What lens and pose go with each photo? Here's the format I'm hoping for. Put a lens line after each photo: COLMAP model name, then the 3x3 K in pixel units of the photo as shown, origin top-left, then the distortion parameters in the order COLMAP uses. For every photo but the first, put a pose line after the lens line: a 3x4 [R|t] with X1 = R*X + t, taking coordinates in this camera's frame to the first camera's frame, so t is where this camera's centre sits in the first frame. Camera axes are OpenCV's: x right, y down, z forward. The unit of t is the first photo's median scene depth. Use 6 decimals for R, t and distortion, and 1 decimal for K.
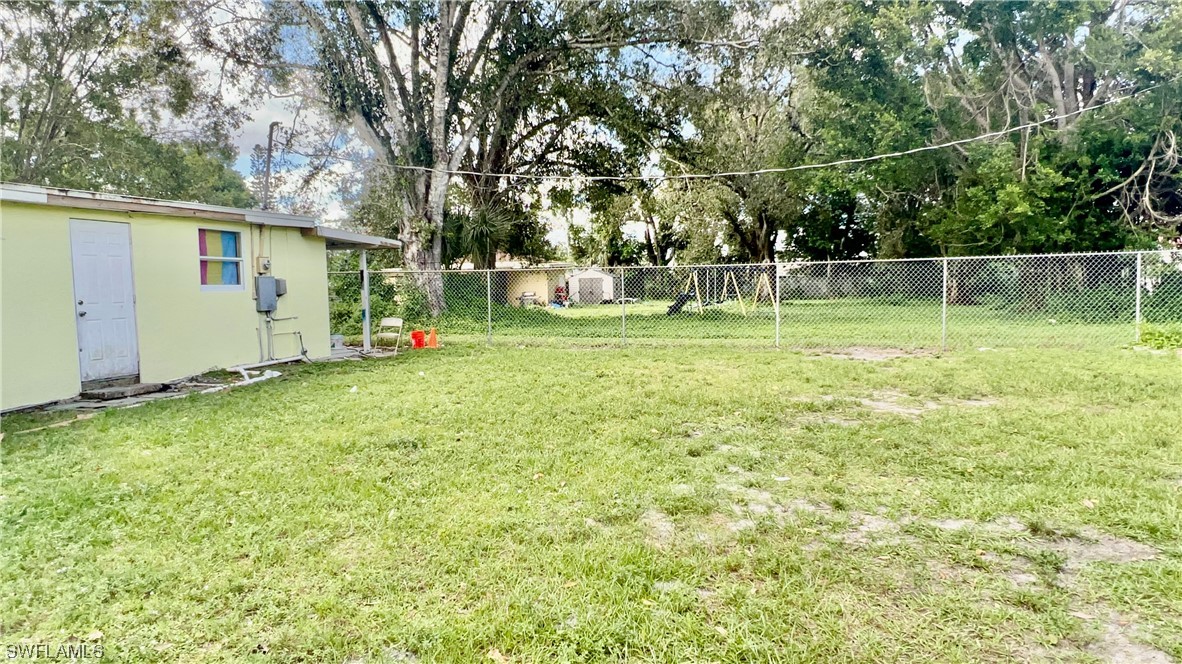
lens RADIAL K [[717.1, 0, 593.3], [0, 717.1, 332.6], [0, 0, 1]] dist [0.003624, -0.004233]
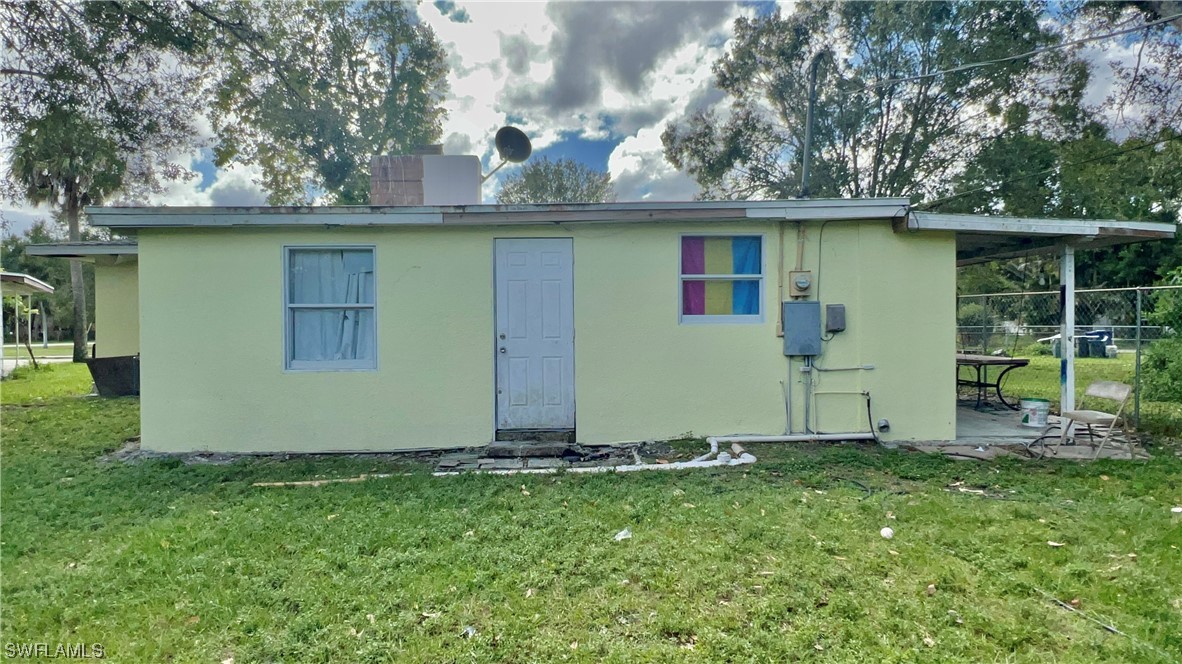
lens RADIAL K [[717.1, 0, 590.8], [0, 717.1, 337.4], [0, 0, 1]] dist [0.003624, -0.004233]
pose [[0.303763, 0.039134, -0.951943, 0.080762], [-0.060840, 0.997914, 0.021610, -0.041950], [0.950803, 0.051352, 0.305511, 0.537974]]
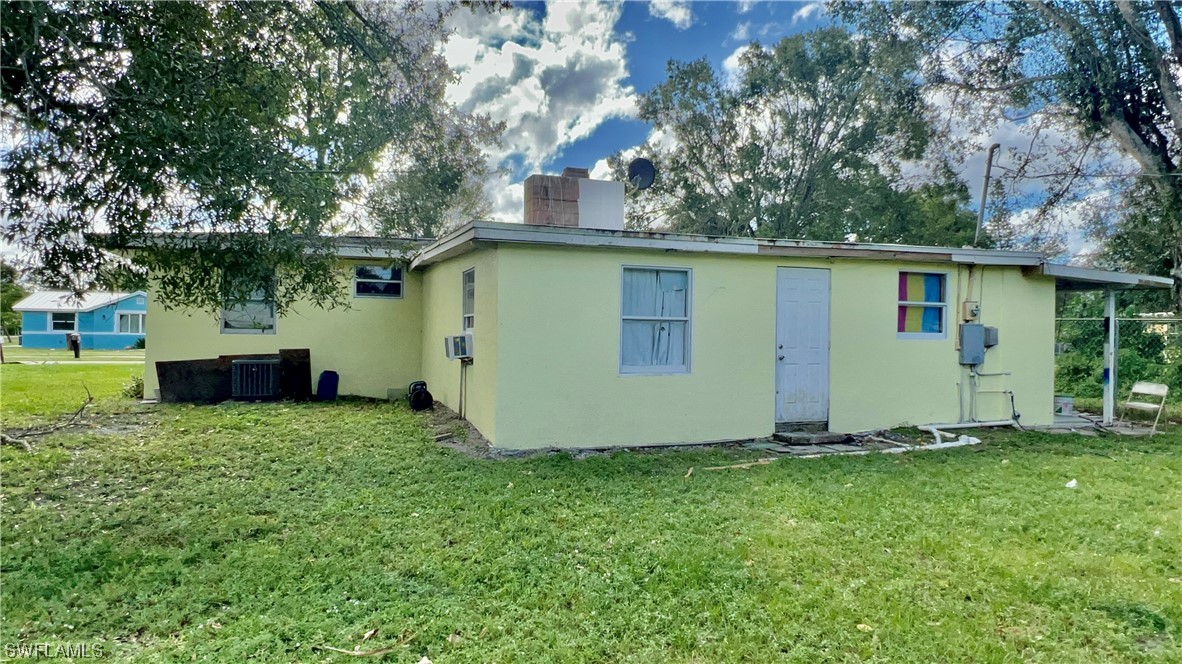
lens RADIAL K [[717.1, 0, 589.0], [0, 717.1, 334.5], [0, 0, 1]] dist [0.003624, -0.004233]
pose [[0.581954, 0.036175, -0.812417, -0.021038], [-0.079961, 0.996715, -0.012896, -0.015476], [0.809281, 0.072466, 0.582935, 0.107897]]
